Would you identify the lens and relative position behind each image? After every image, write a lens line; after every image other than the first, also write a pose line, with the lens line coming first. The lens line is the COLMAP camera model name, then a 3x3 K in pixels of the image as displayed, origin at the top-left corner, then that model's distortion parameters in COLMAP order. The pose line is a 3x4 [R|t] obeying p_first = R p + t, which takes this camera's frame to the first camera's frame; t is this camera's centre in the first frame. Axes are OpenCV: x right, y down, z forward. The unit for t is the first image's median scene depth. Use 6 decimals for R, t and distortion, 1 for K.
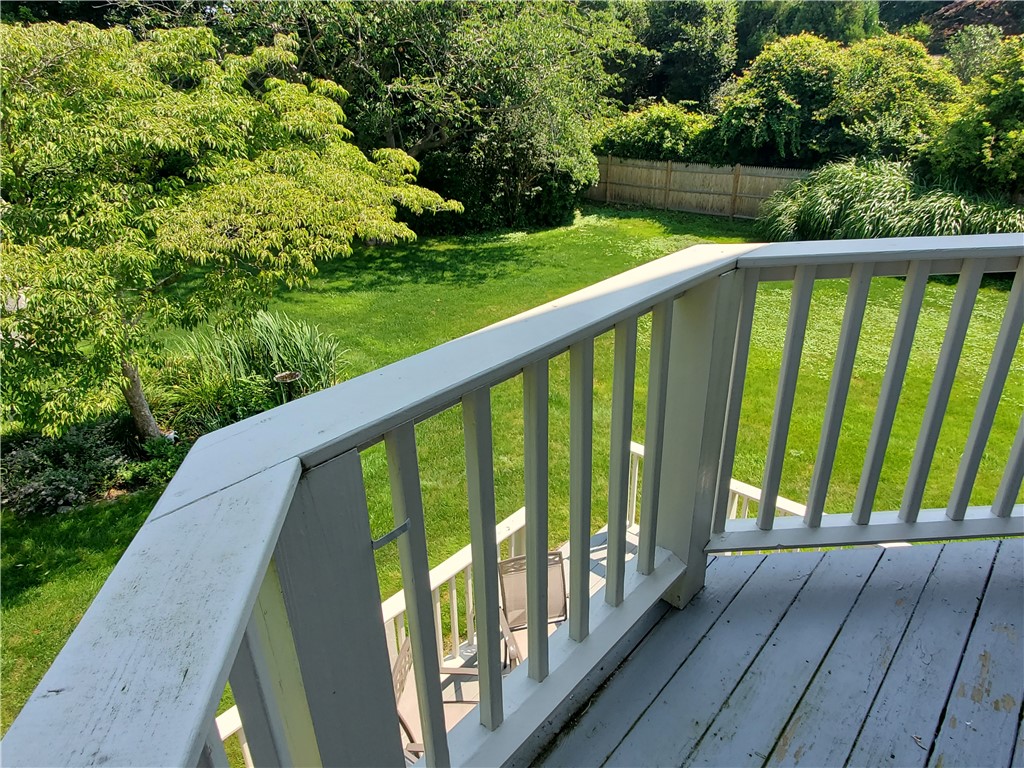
lens RADIAL K [[714.8, 0, 512.0], [0, 714.8, 384.0], [0, 0, 1]] dist [0.001022, -0.001622]
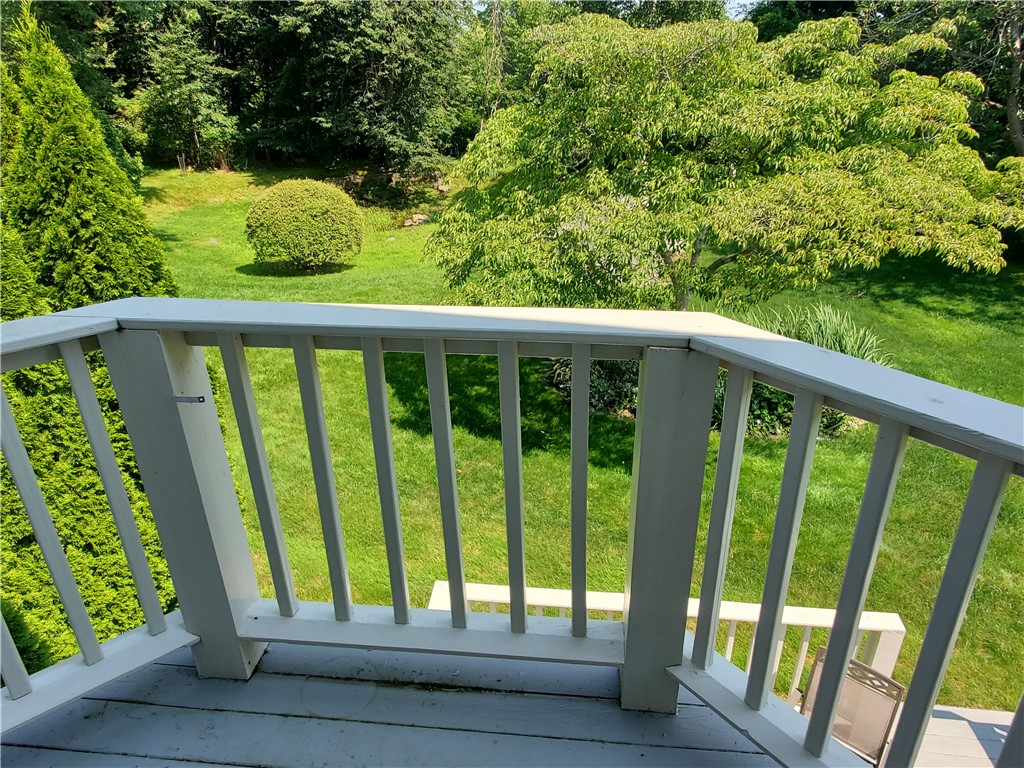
lens RADIAL K [[694.2, 0, 512.0], [0, 694.2, 384.0], [0, 0, 1]] dist [0.003503, 0.001253]
pose [[0.543411, 0.353608, -0.761358, 0.242720], [-0.331440, 0.923646, 0.192420, -0.062488], [0.771267, 0.147782, 0.619119, 0.123335]]
